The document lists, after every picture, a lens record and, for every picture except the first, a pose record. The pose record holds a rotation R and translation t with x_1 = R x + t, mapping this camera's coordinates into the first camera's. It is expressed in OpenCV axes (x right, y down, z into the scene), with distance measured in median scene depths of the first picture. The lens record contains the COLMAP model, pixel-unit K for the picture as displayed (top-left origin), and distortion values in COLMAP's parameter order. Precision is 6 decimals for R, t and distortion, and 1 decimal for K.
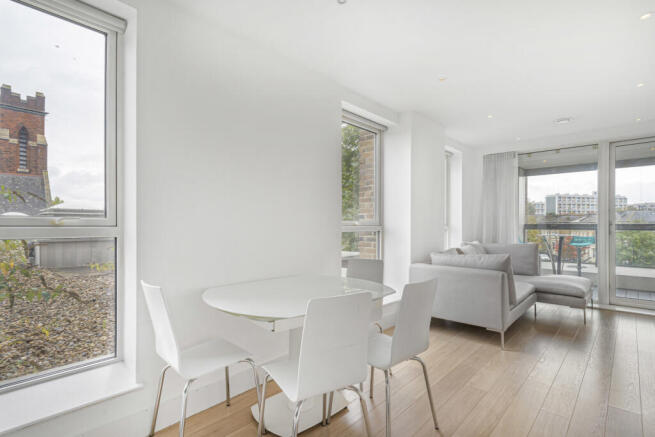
lens RADIAL K [[328.2, 0, 327.5], [0, 328.2, 218.5], [0, 0, 1]] dist [0.012747, -0.000201]
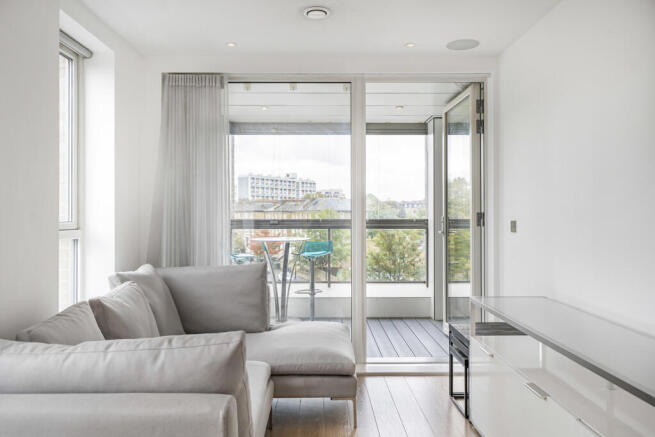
lens RADIAL K [[507.8, 0, 327.5], [0, 507.8, 218.5], [0, 0, 1]] dist [0.006890, 0.005174]
pose [[0.724421, -0.010610, 0.689277, 0.188127], [-0.008450, 0.999670, 0.024268, -0.011947], [-0.689306, -0.023405, 0.724092, 0.406810]]
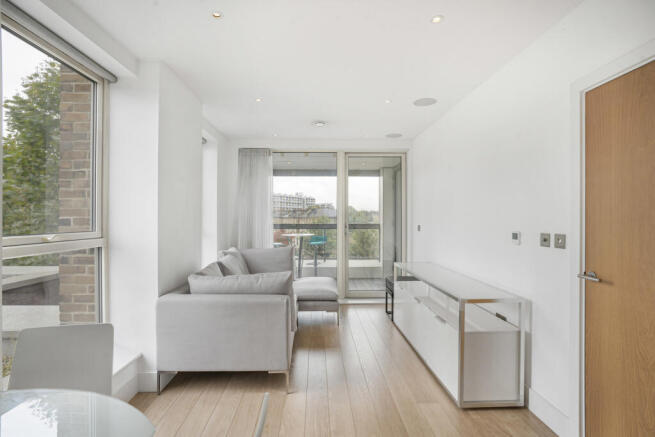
lens RADIAL K [[330.6, 0, 327.5], [0, 330.6, 218.5], [0, 0, 1]] dist [-0.034799, 0.000095]
pose [[0.714400, -0.001901, 0.699735, 0.034432], [-0.010332, 0.999859, 0.013265, -0.022923], [-0.699661, -0.016707, 0.714279, 0.253253]]
